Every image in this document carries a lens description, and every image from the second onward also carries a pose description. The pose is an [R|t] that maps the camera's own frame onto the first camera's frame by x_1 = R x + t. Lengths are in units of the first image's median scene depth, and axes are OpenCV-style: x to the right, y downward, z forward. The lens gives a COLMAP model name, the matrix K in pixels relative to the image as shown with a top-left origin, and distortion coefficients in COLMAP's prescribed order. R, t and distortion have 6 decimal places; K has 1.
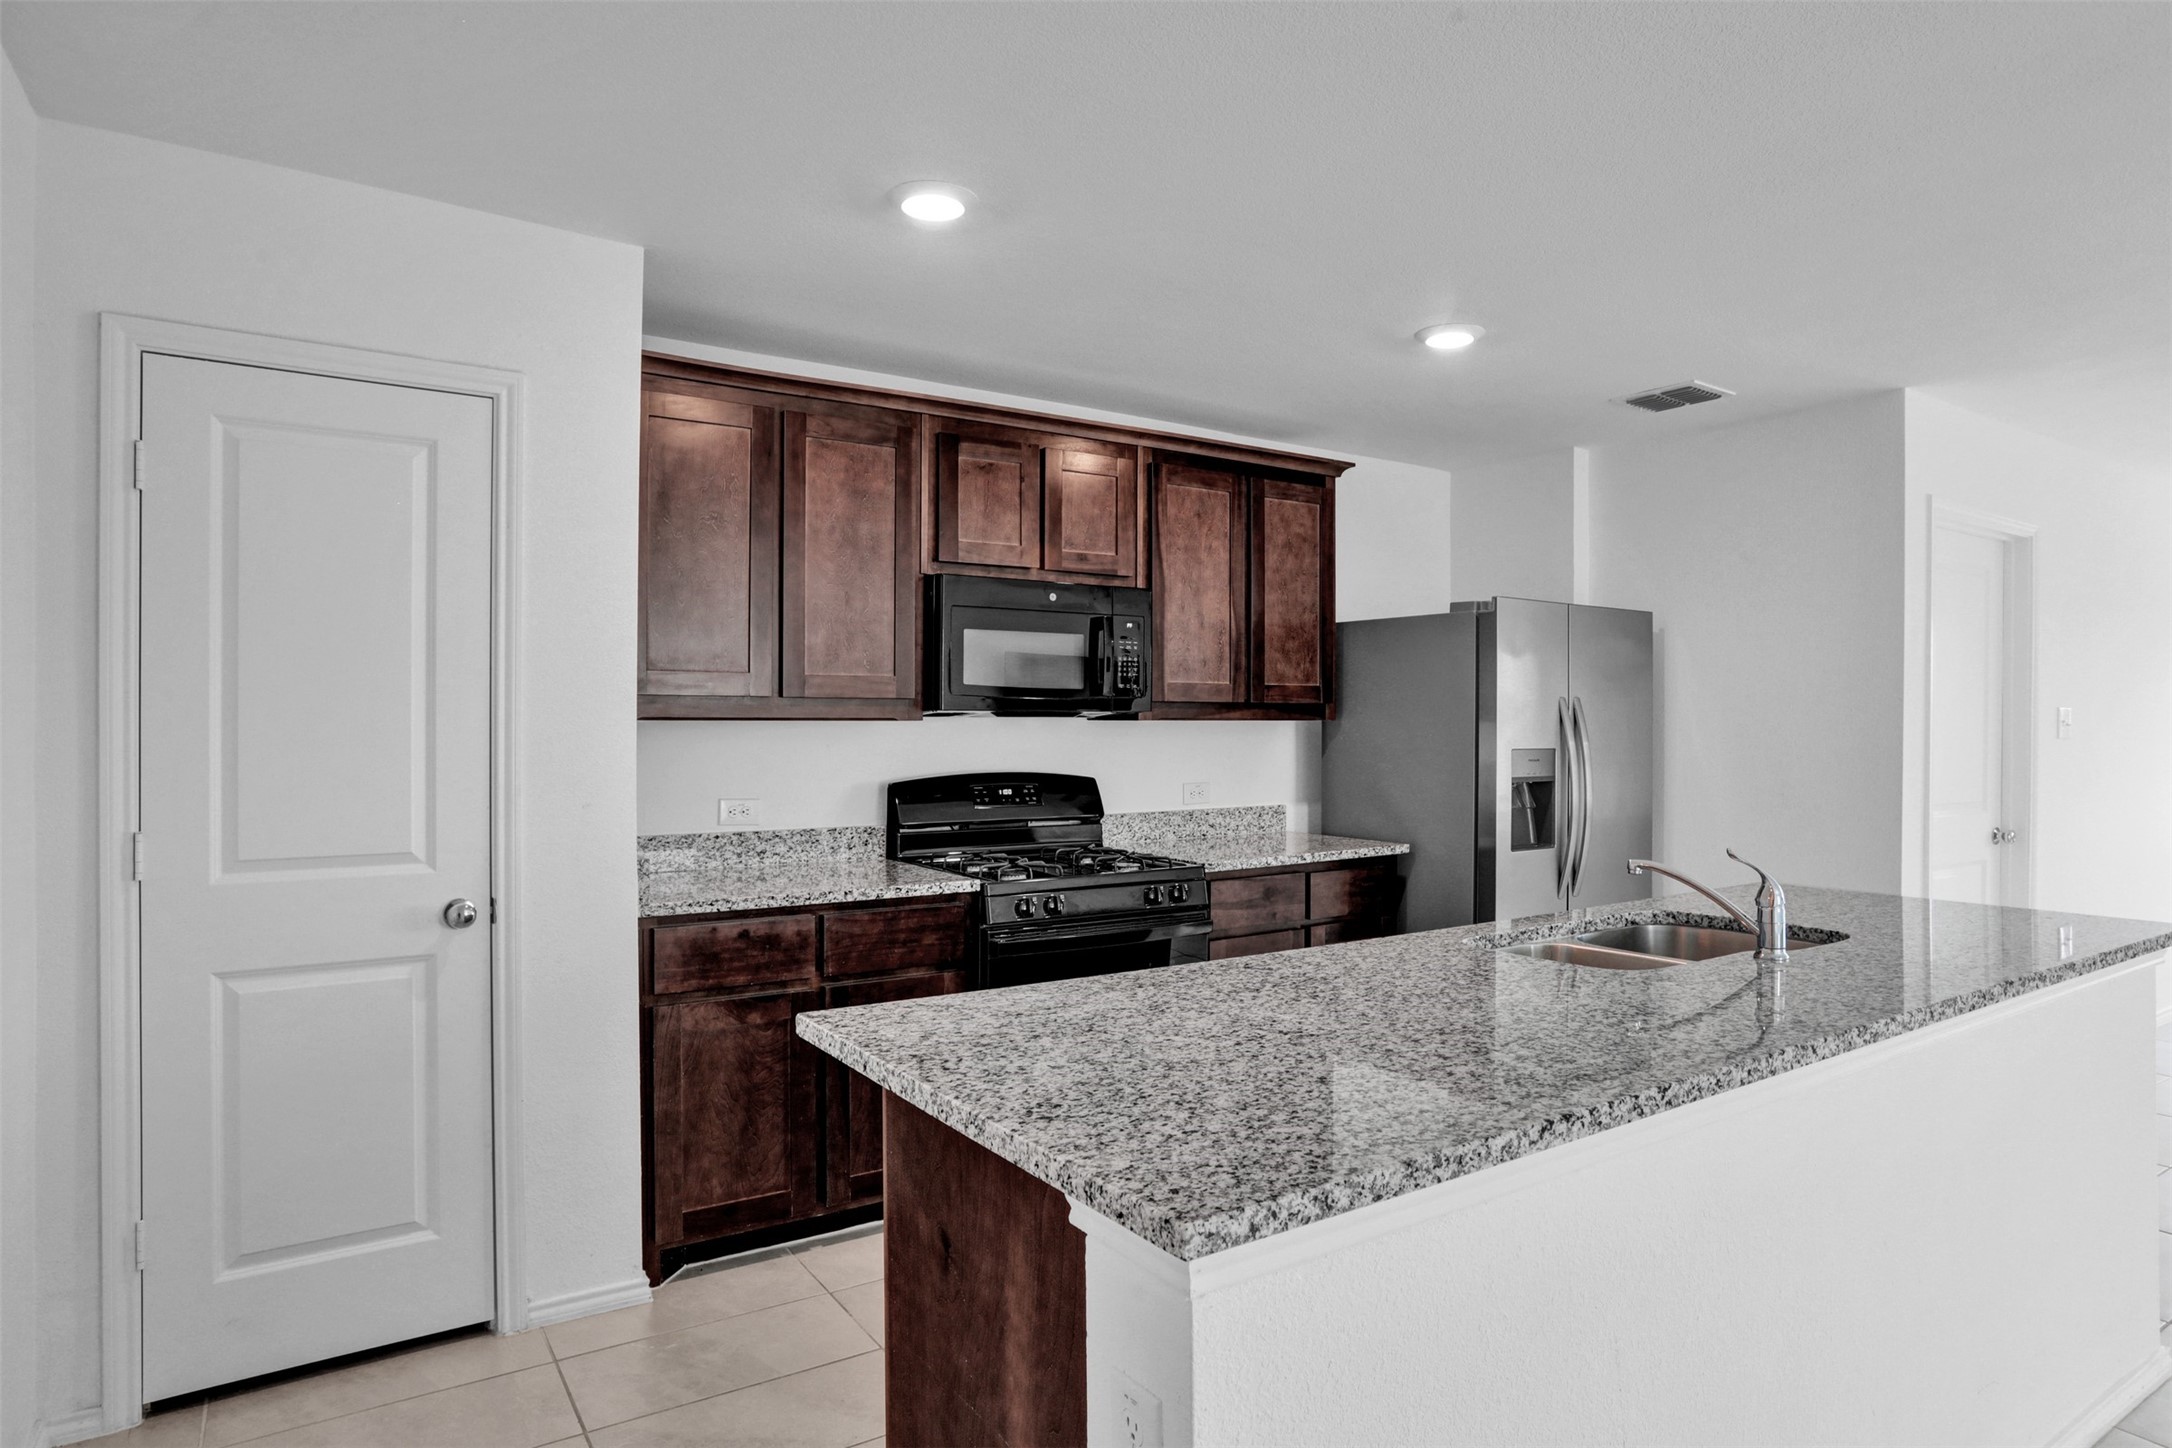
lens RADIAL K [[1214.5, 0, 1123.5], [0, 1214.5, 726.3], [0, 0, 1]] dist [-0.081506, 0.049738]
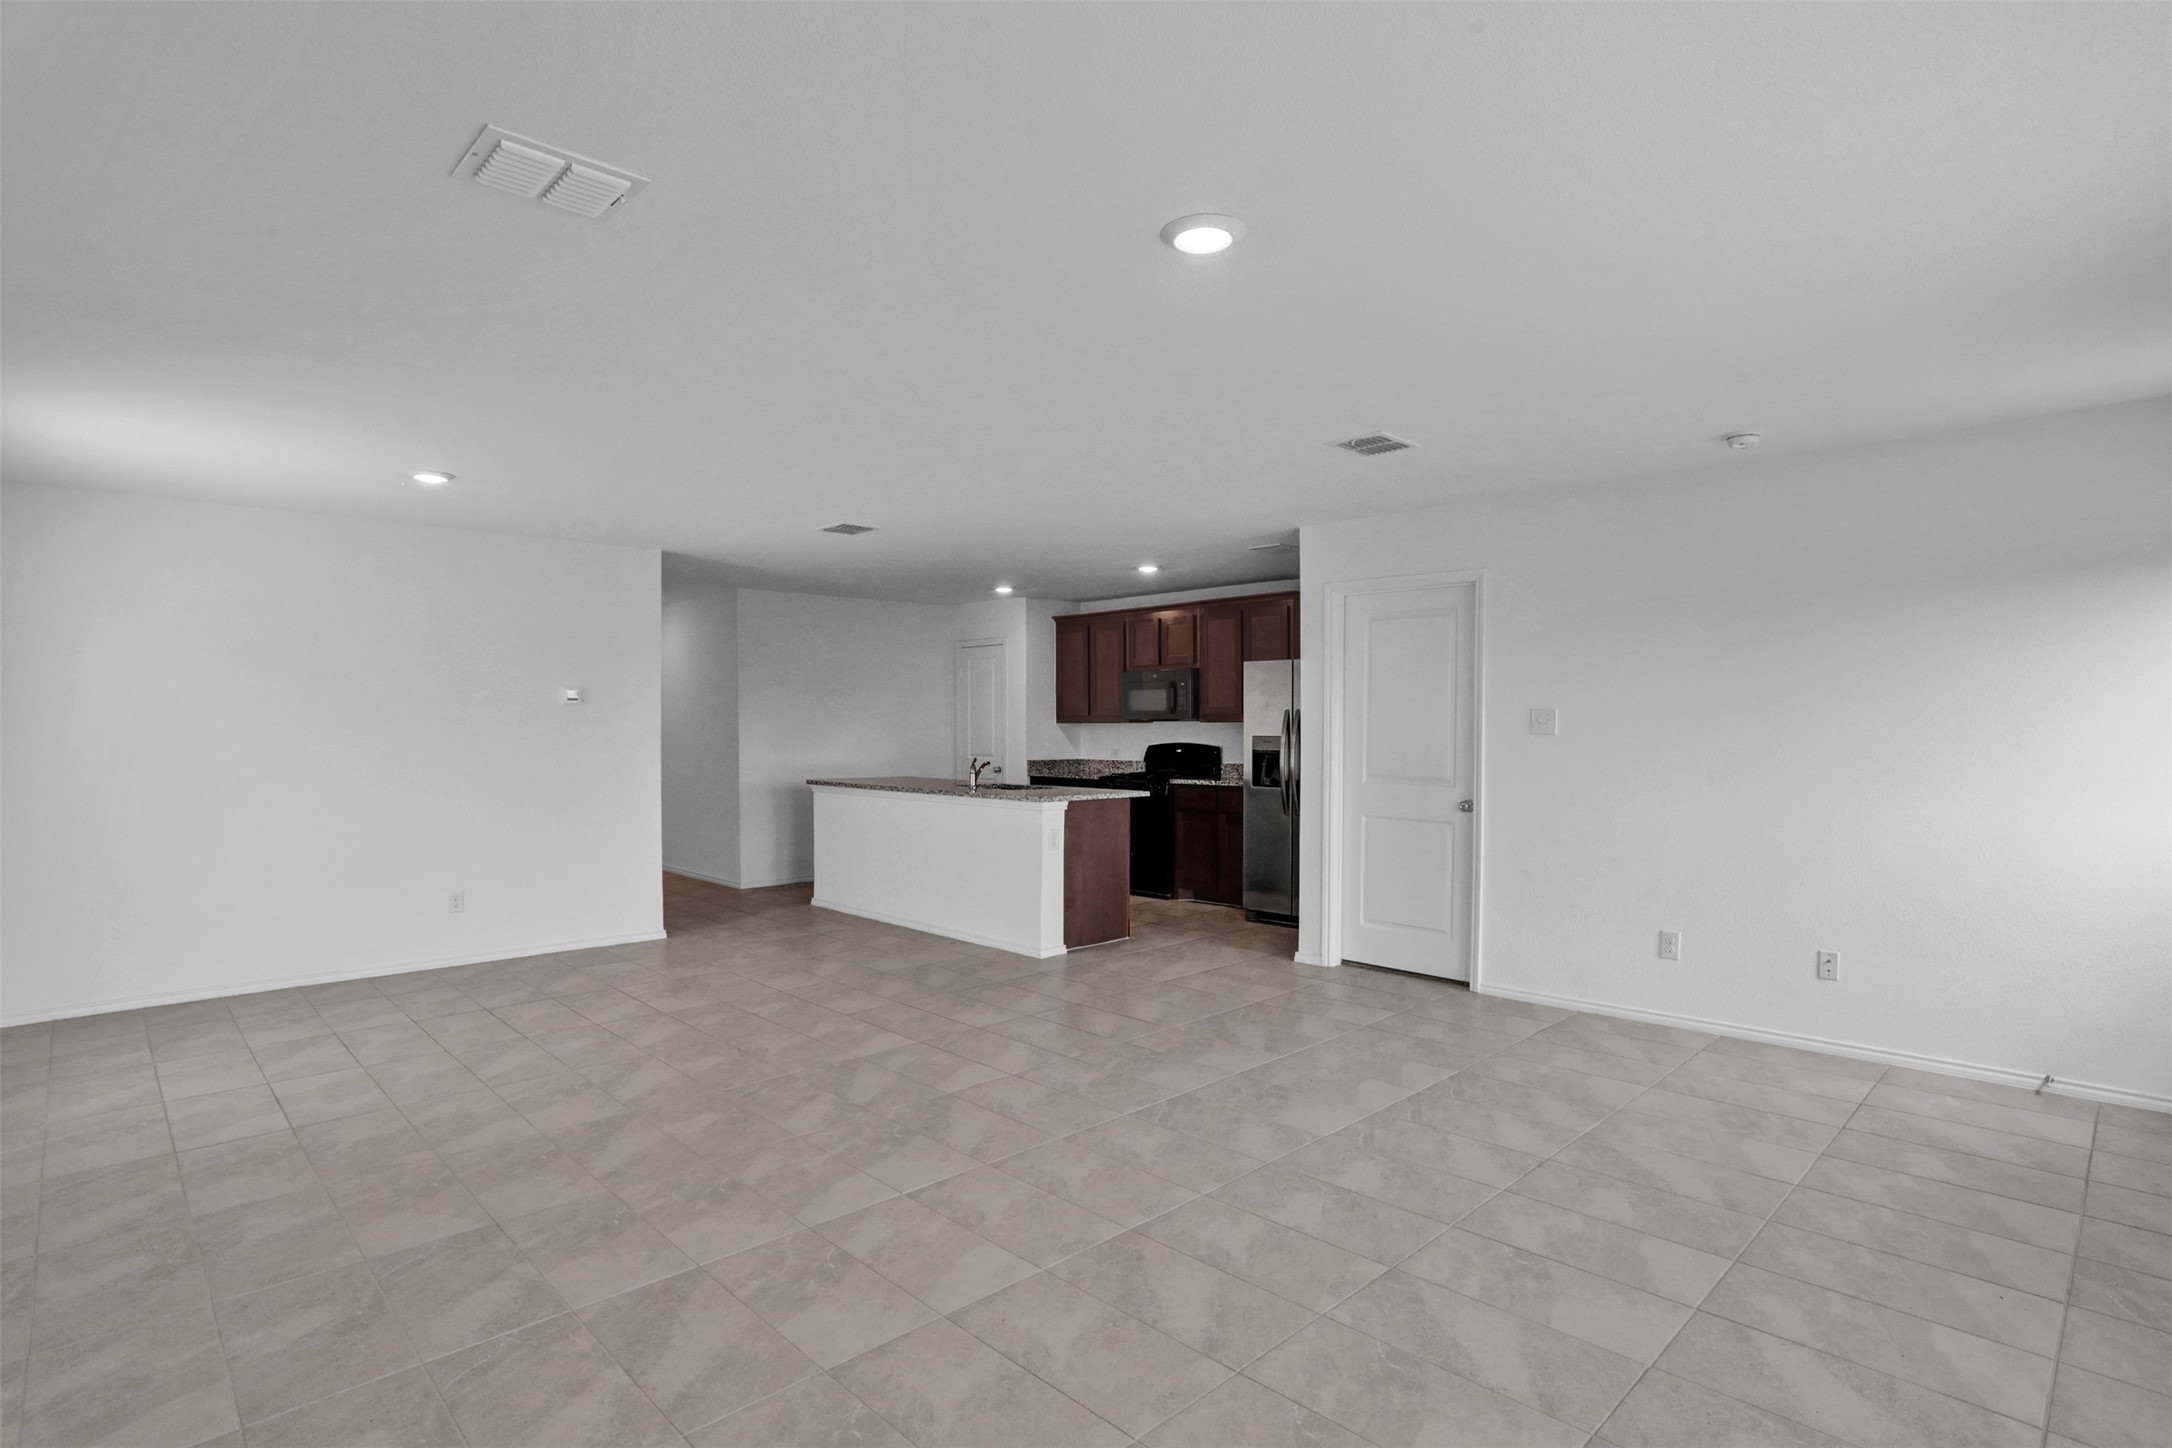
lens RADIAL K [[1068.6, 0, 1102.2], [0, 1068.6, 742.2], [0, 0, 1]] dist [-0.070734, 0.026489]
pose [[0.183113, 0.014204, -0.982989, 2.282459], [-0.000998, 0.999898, 0.014262, 0.005173], [0.983091, -0.001631, 0.183108, 0.471986]]
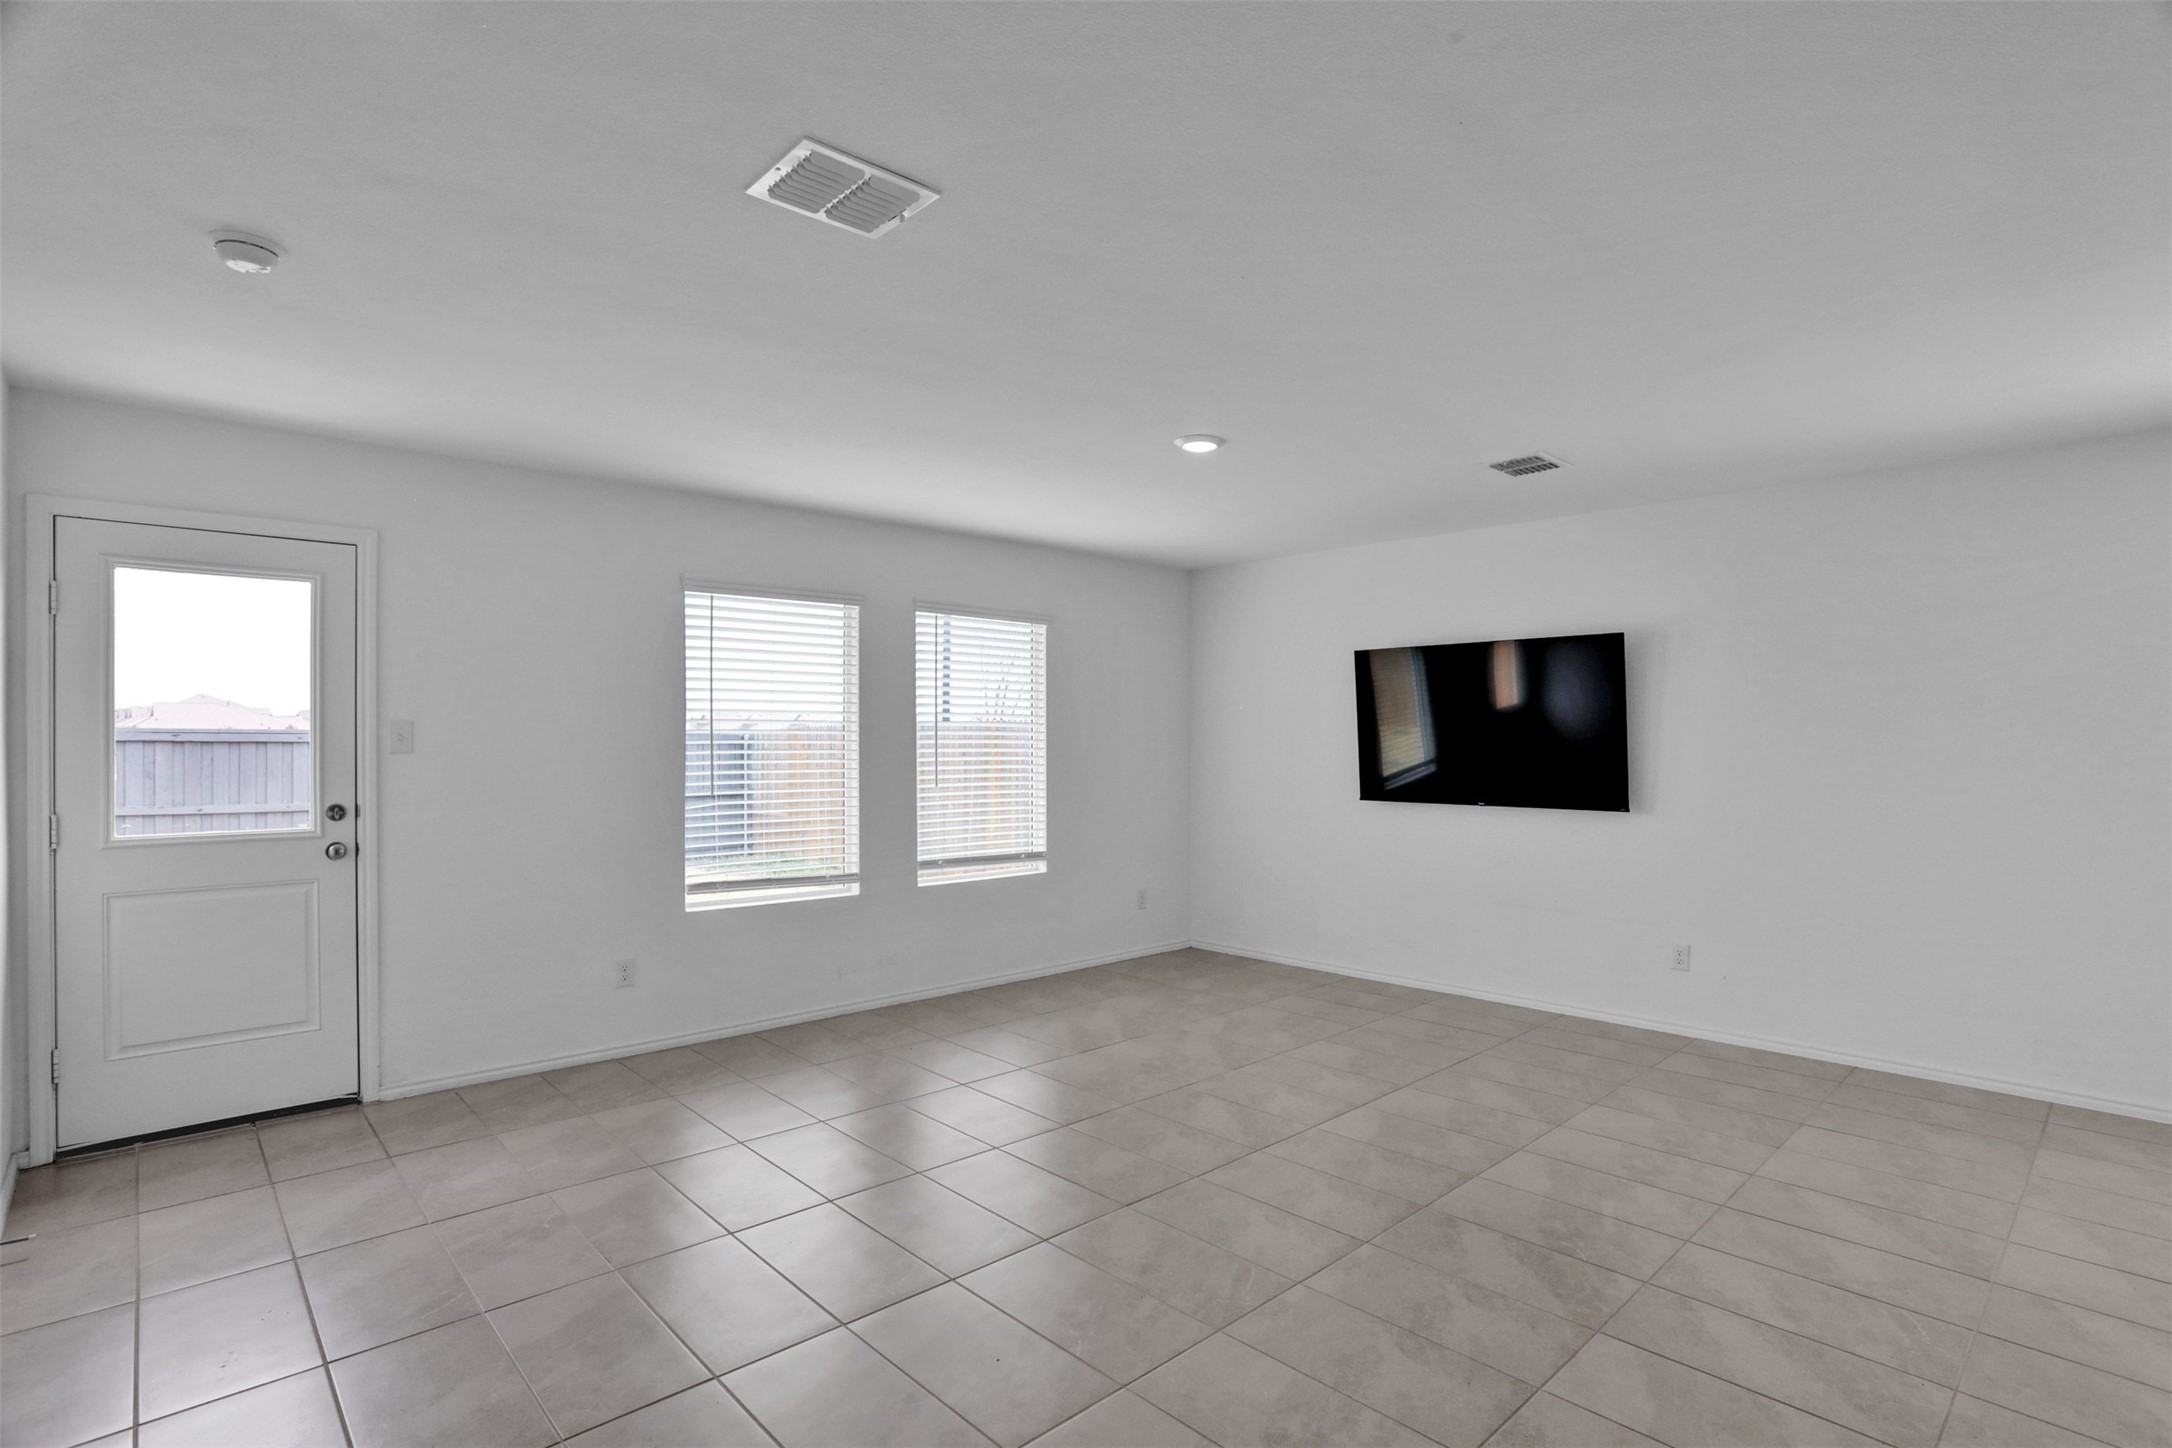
lens RADIAL K [[1074.4, 0, 1100.2], [0, 1074.4, 718.2], [0, 0, 1]] dist [-0.080327, 0.031618]
pose [[-0.166906, 0.016819, 0.985829, 0.639790], [0.004573, 0.999857, -0.016284, -0.002166], [-0.985962, 0.001790, -0.166959, 0.922998]]
